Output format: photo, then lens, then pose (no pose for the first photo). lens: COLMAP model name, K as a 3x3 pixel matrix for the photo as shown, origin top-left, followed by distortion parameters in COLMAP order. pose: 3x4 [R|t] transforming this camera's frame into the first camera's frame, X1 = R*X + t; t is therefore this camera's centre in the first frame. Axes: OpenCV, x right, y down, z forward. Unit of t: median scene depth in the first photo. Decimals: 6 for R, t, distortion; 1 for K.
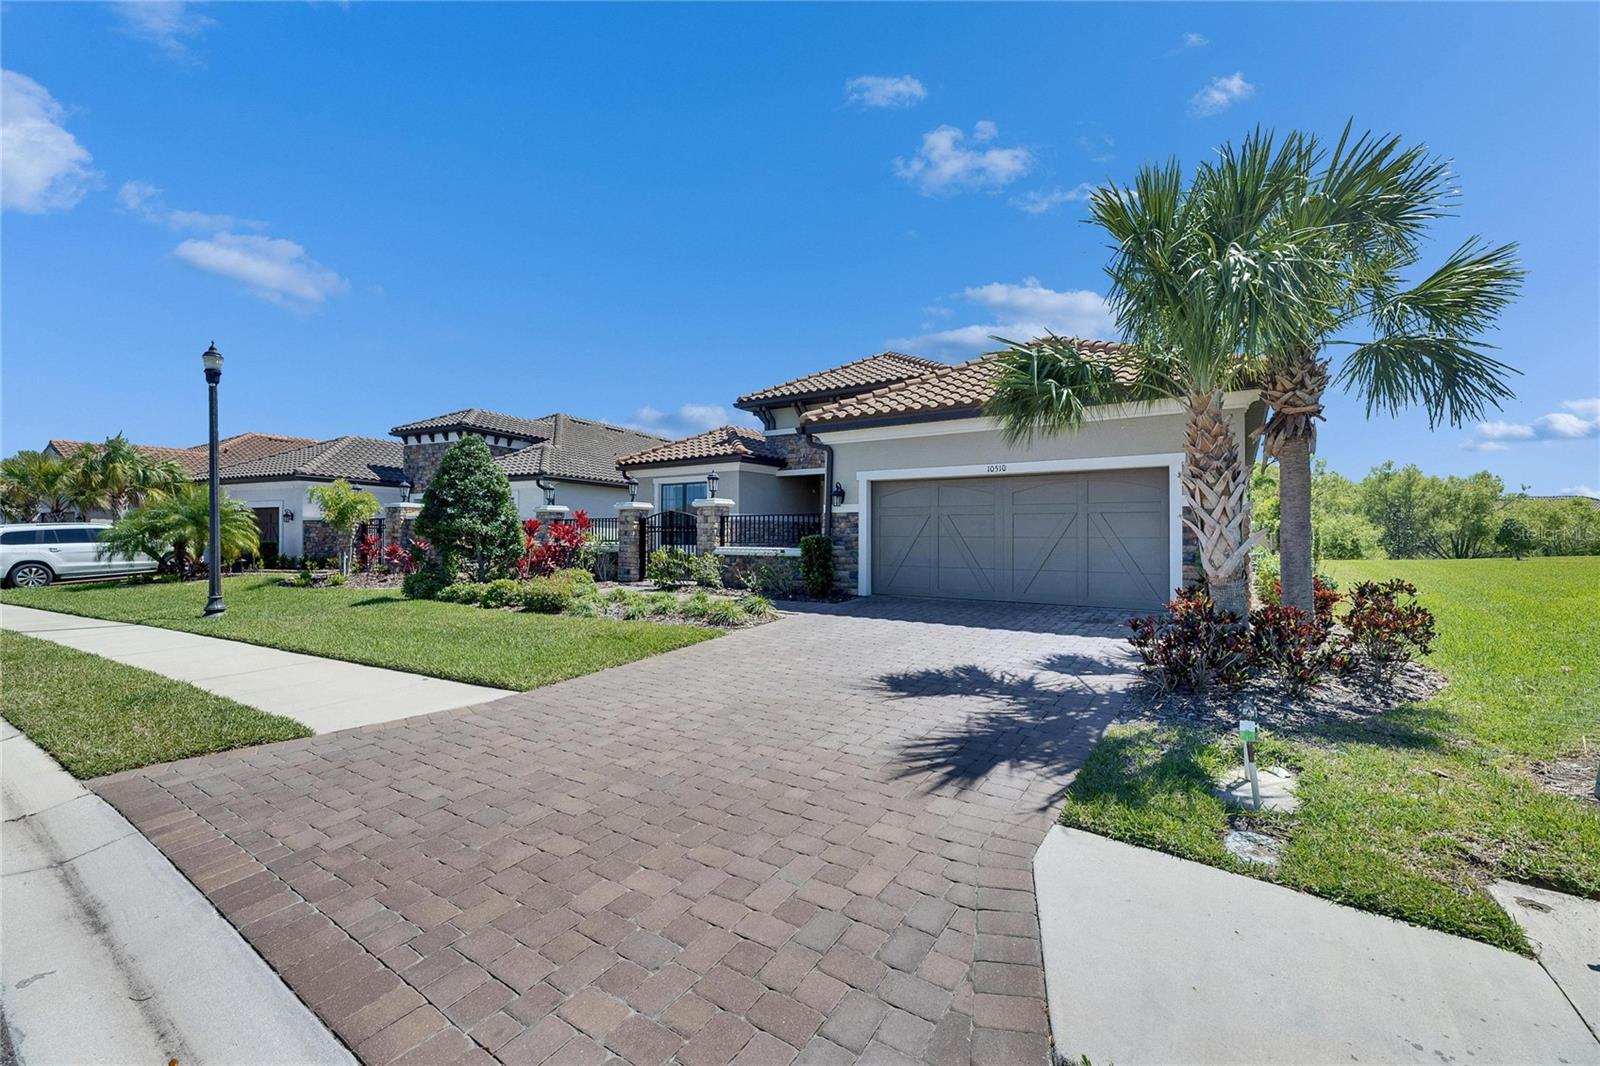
lens RADIAL K [[645.0, 0, 789.2], [0, 645.0, 530.9], [0, 0, 1]] dist [0.007009, -0.001941]
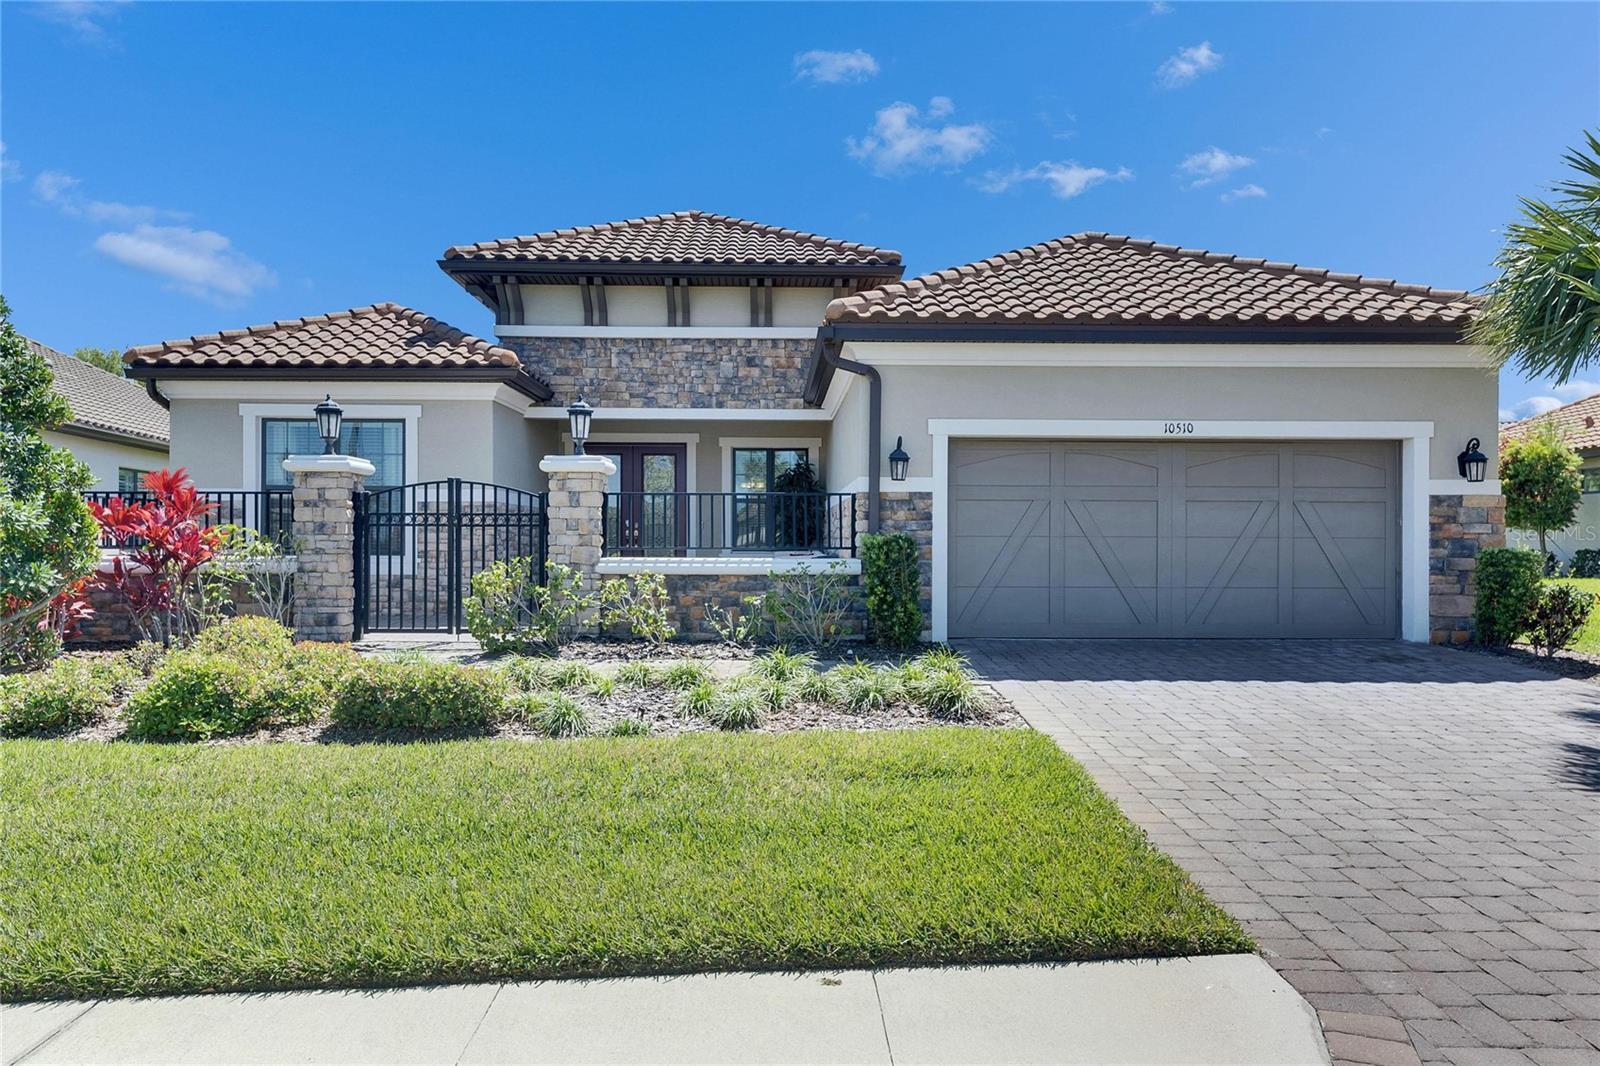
lens RADIAL K [[1034.2, 0, 796.9], [0, 1034.2, 531.9], [0, 0, 1]] dist [0.001795, -0.000102]
pose [[0.819643, 0.003353, 0.572865, -0.488295], [-0.005723, 0.999981, 0.002335, 0.003711], [-0.572846, -0.005192, 0.819647, 0.332365]]
